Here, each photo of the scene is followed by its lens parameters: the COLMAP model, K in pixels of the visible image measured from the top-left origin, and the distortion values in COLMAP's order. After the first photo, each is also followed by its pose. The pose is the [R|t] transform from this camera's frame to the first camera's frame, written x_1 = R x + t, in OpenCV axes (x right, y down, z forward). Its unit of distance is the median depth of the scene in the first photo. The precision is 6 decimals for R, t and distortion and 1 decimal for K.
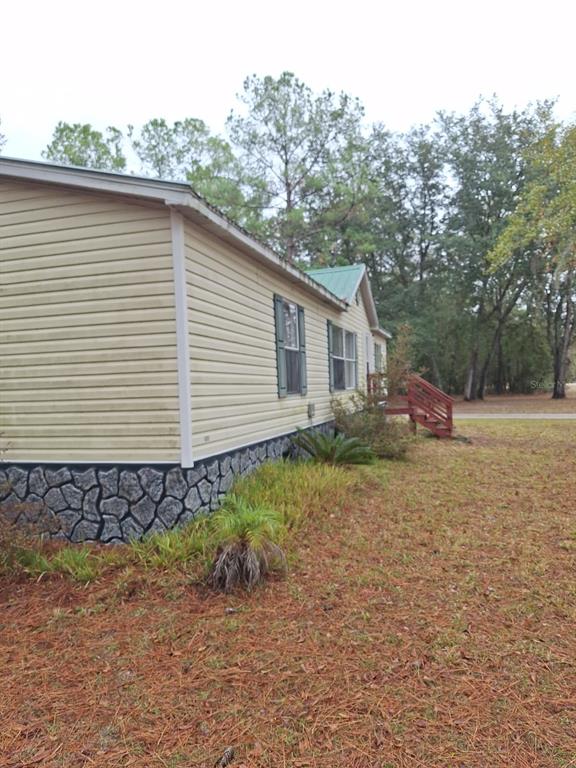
lens RADIAL K [[533.8, 0, 289.5], [0, 533.8, 386.5], [0, 0, 1]] dist [0.115179, -0.143527]
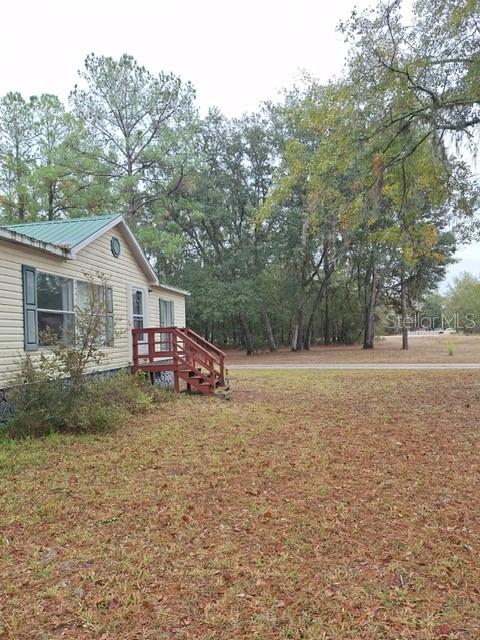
lens RADIAL K [[435.1, 0, 239.4], [0, 435.1, 335.5], [0, 0, 1]] dist [0.063053, -0.063978]
pose [[0.992172, -0.002725, 0.124850, 0.101841], [0.003475, 0.999977, -0.005788, -0.003104], [-0.124831, 0.006177, 0.992159, 0.084777]]
